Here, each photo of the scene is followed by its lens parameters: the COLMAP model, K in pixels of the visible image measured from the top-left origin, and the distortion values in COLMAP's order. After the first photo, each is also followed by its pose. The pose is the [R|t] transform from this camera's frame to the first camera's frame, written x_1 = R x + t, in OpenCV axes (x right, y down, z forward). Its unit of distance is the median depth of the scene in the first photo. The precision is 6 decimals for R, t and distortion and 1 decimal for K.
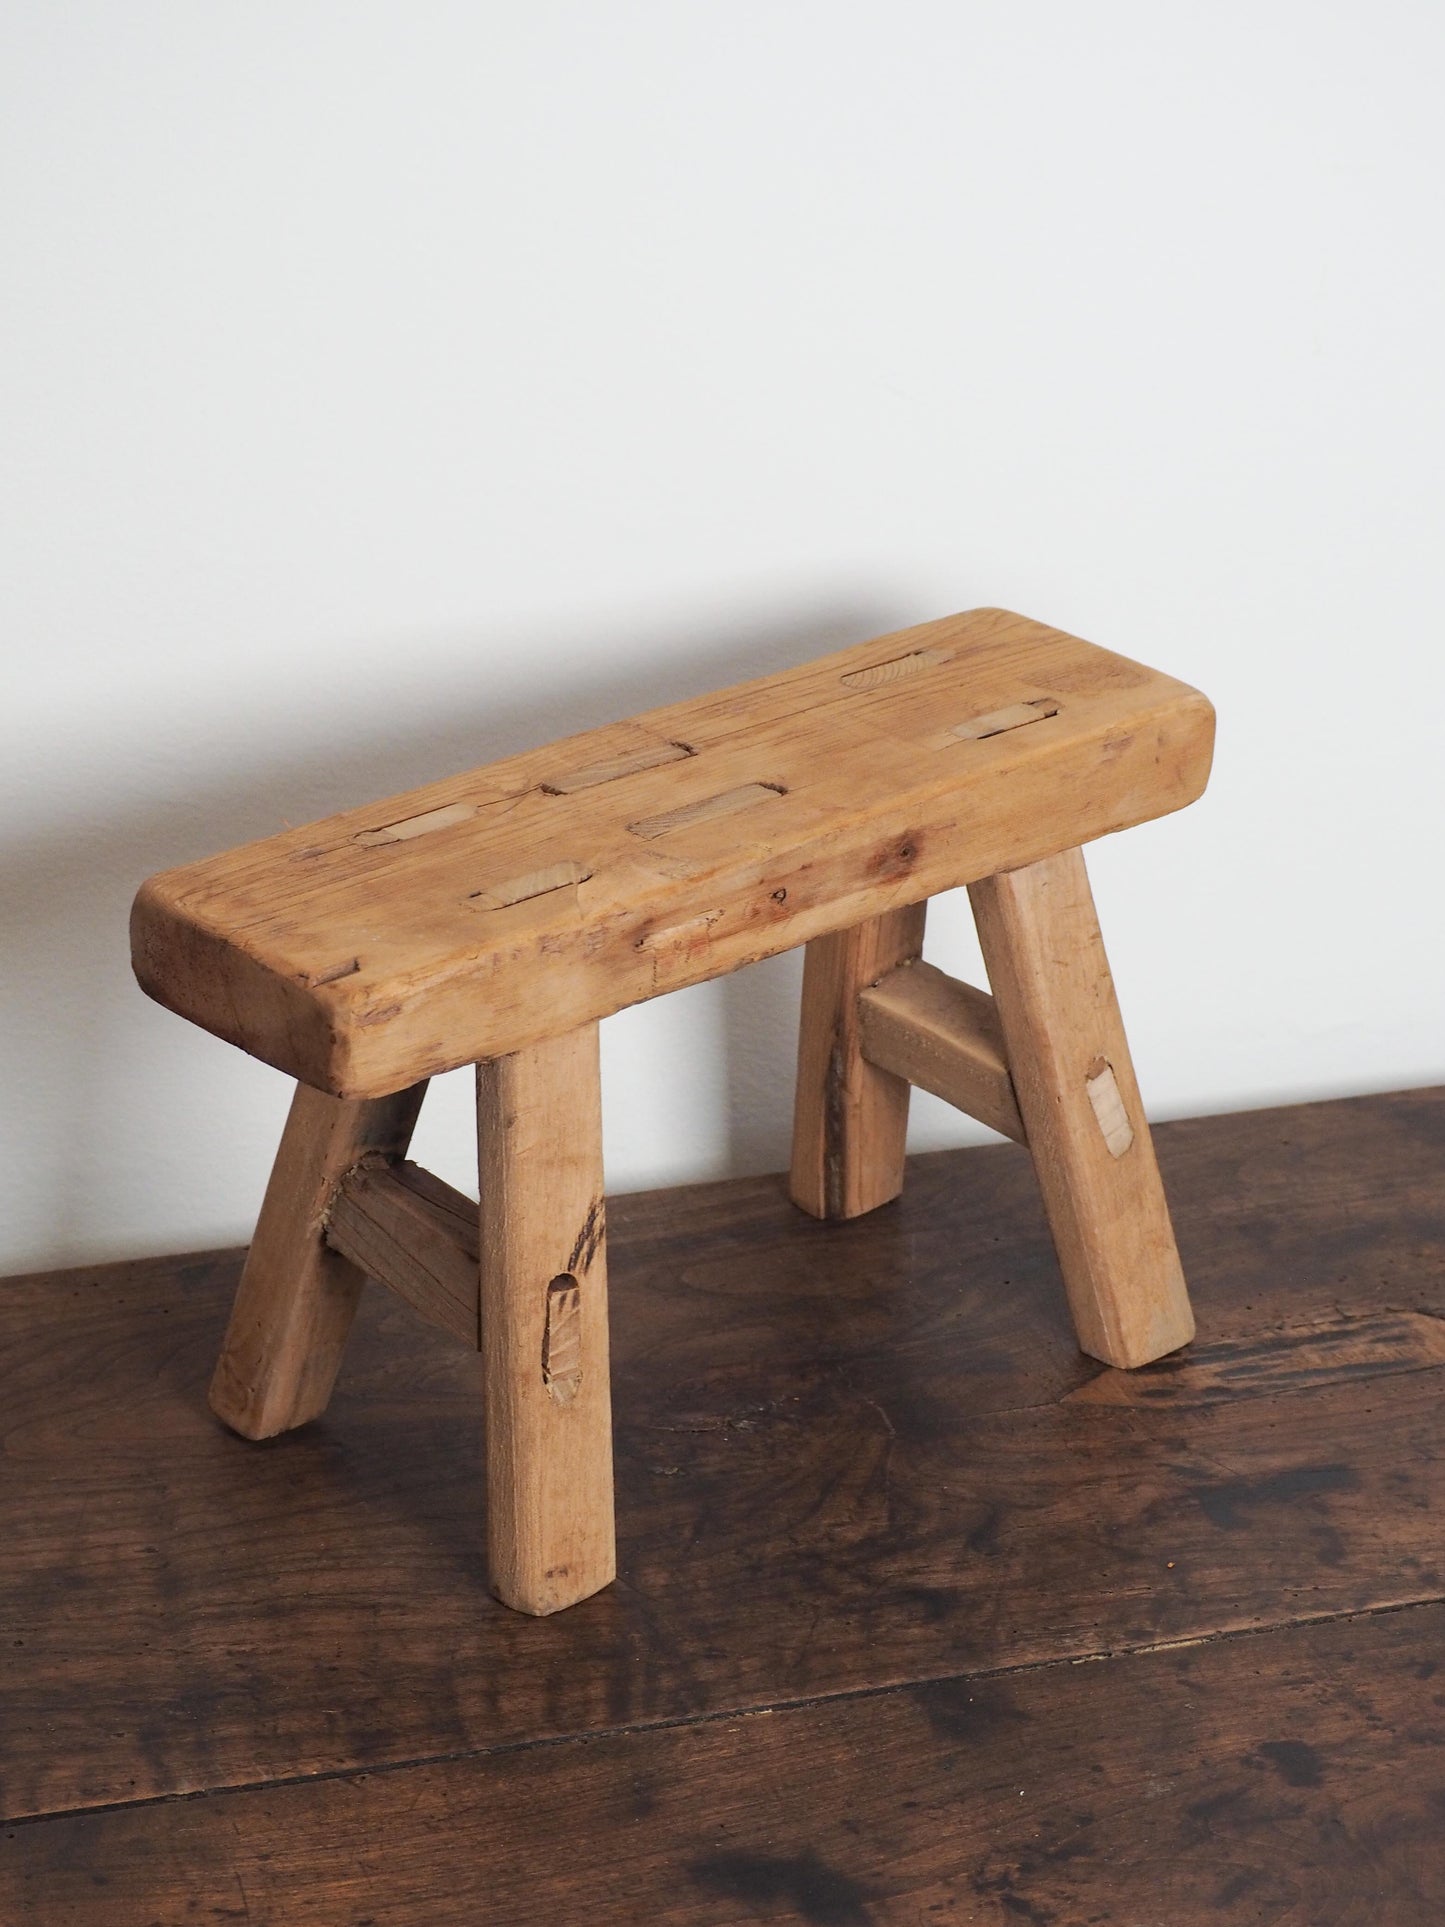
lens RADIAL K [[5127.2, 0, 721.7], [0, 5127.2, 976.9], [0, 0, 1]] dist [-0.173053, 0.000000]
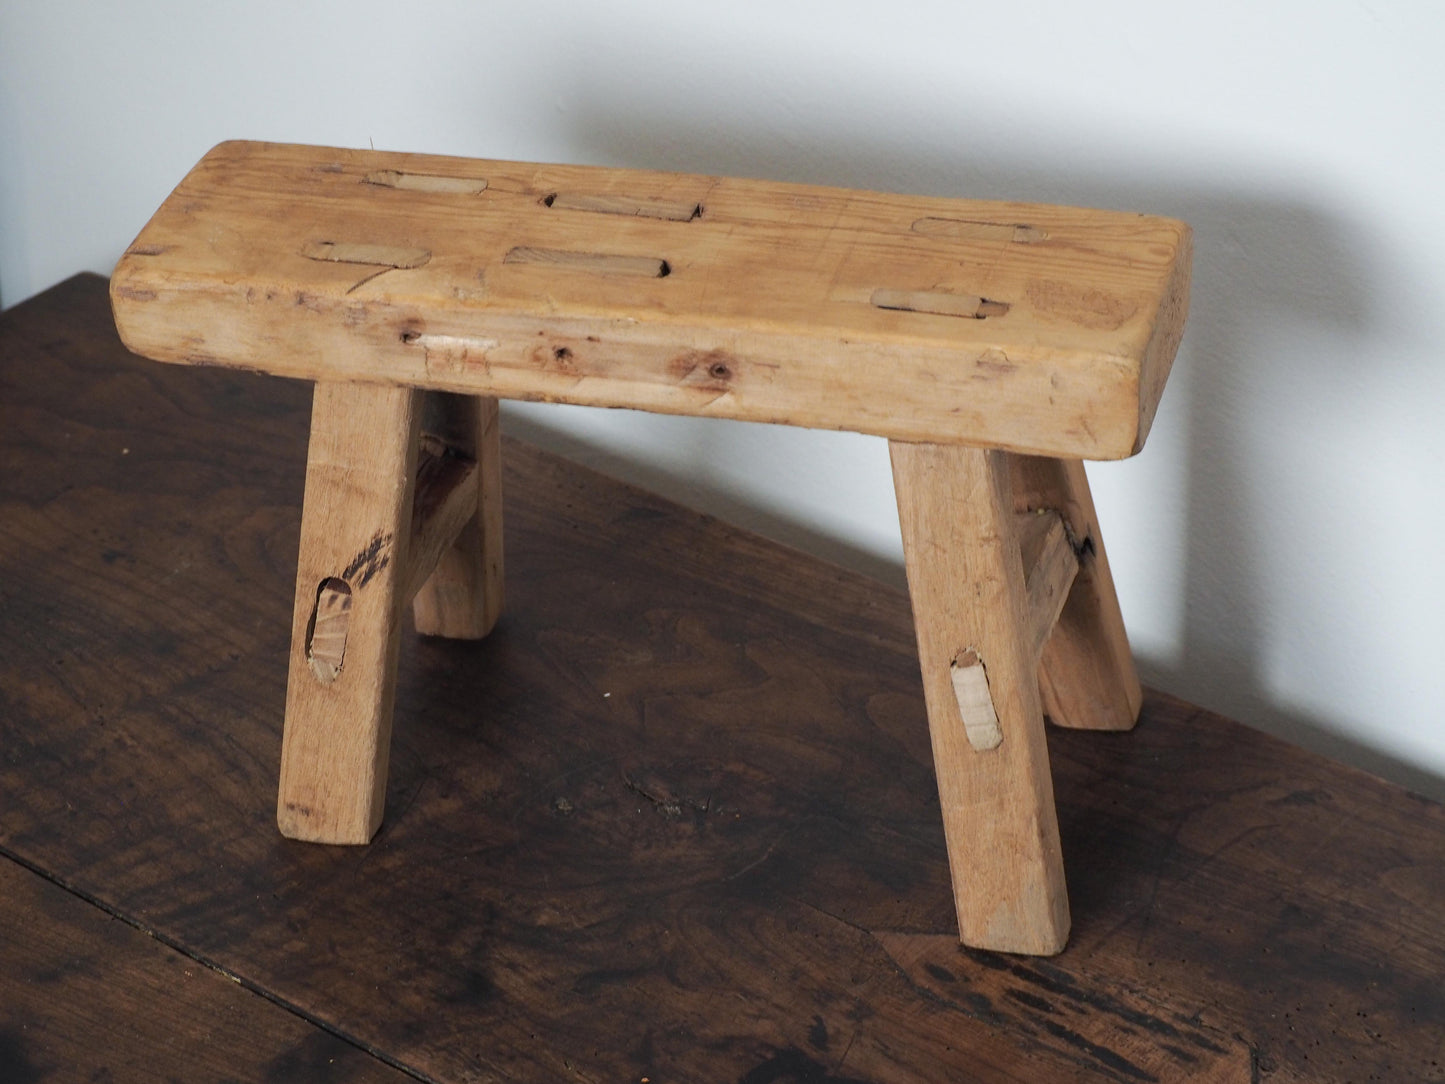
lens RADIAL K [[3844.7, 0, 717.5], [0, 3844.7, 552.3], [0, 0, 1]] dist [-0.173053, 0.000000]
pose [[0.547301, 0.412283, -0.728343, 0.637394], [-0.316142, 0.907616, 0.276202, -0.211919], [0.774929, 0.079094, 0.627079, 0.504943]]
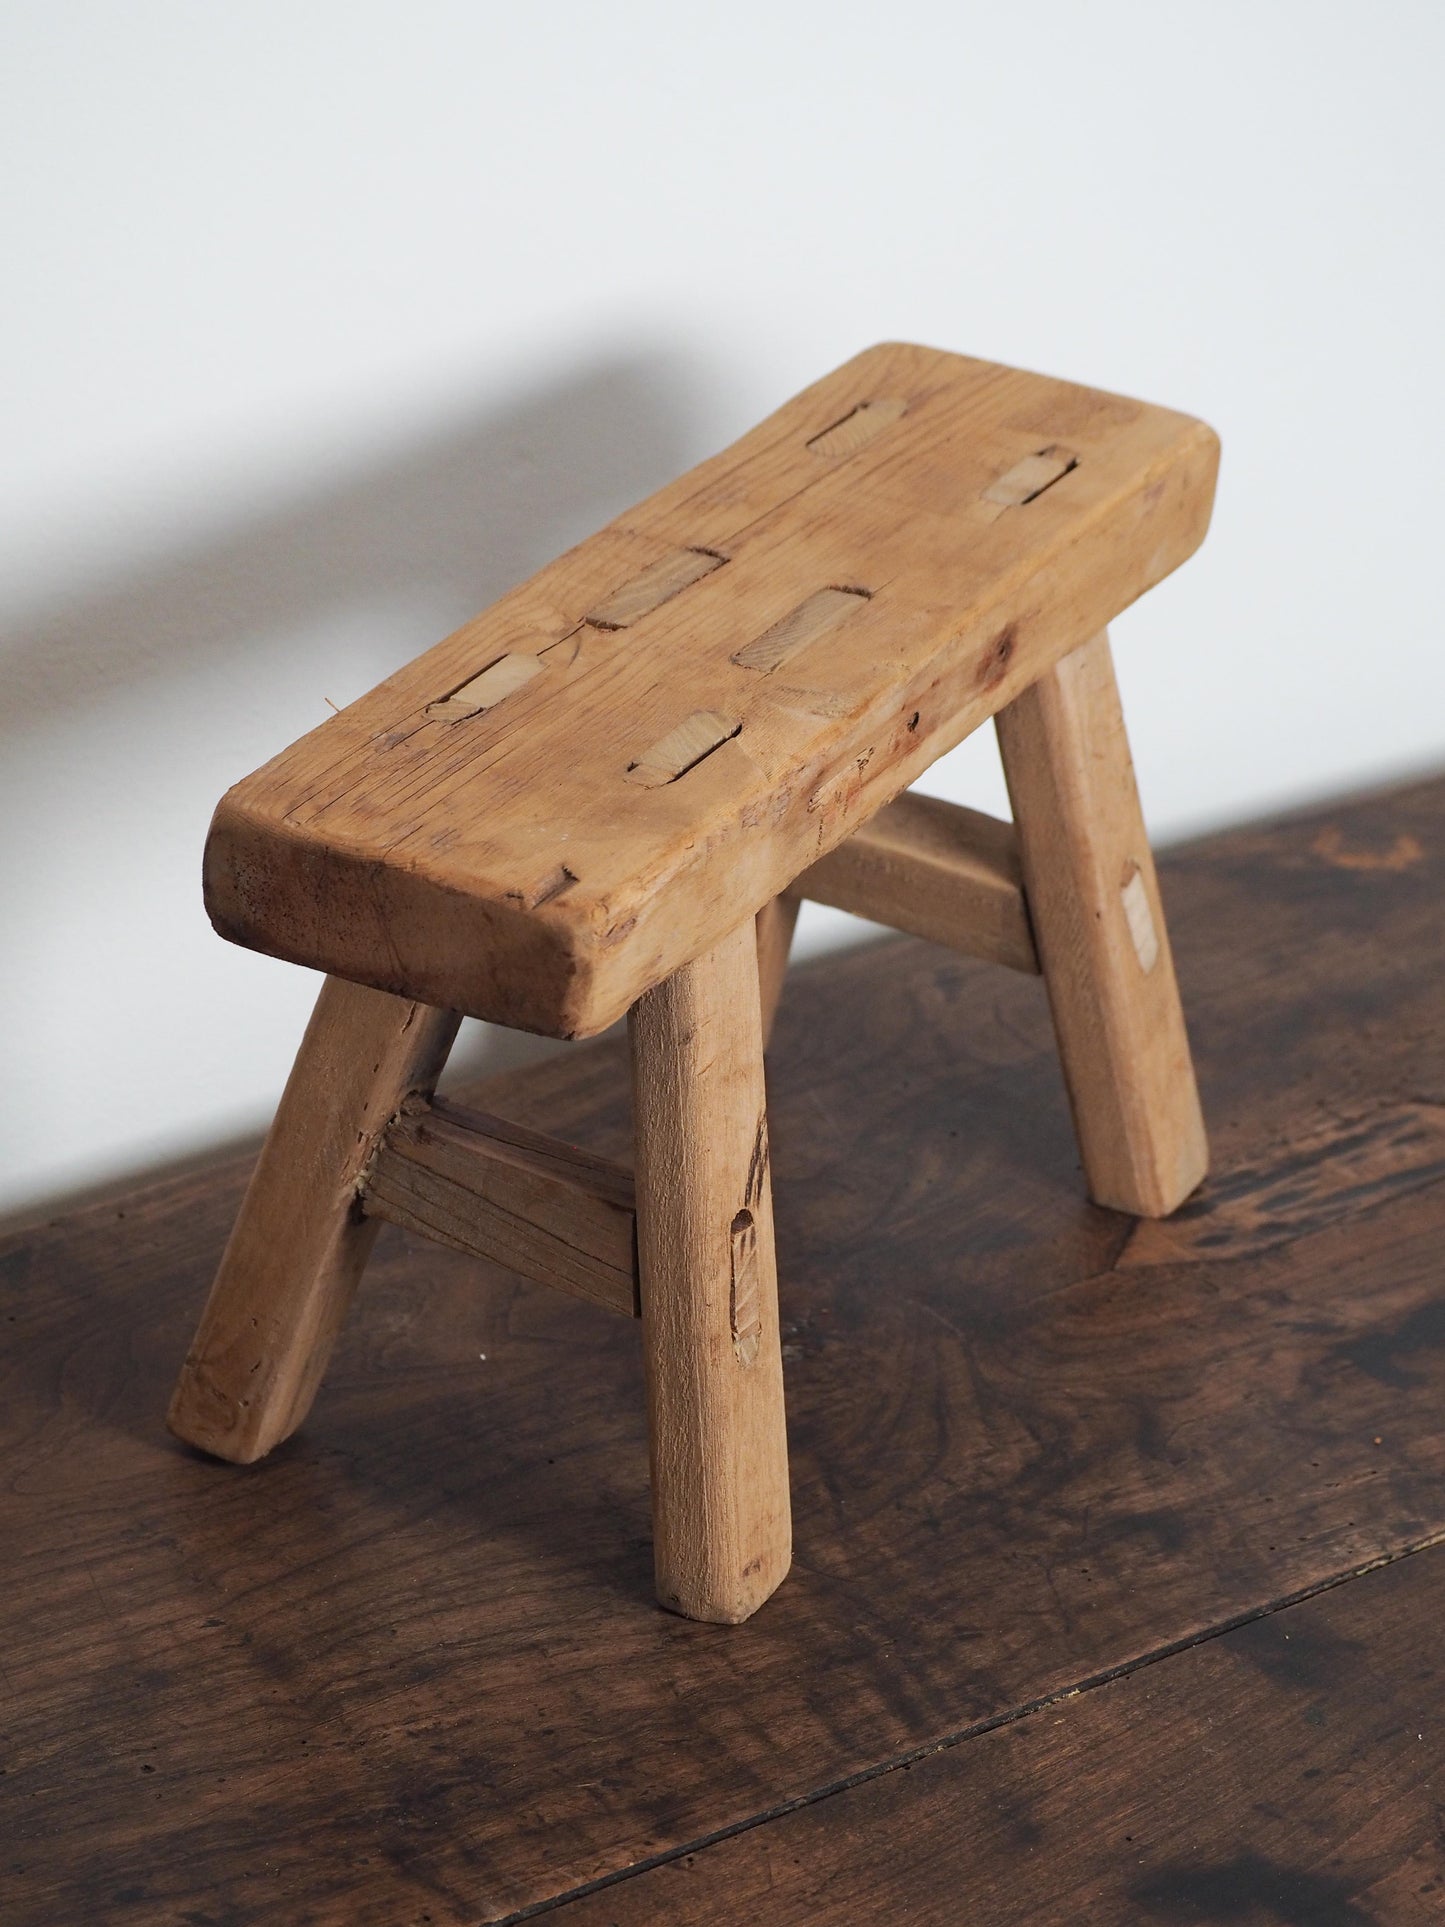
lens RADIAL K [[5849.2, 0, 641.2], [0, 5849.2, 976.0], [0, 0, 1]] dist [-0.195296, 0.000000]
pose [[0.941554, -0.132186, 0.309844, -0.324008], [0.113779, 0.990531, 0.076828, -0.051949], [-0.317066, -0.037084, 0.947678, 0.114881]]
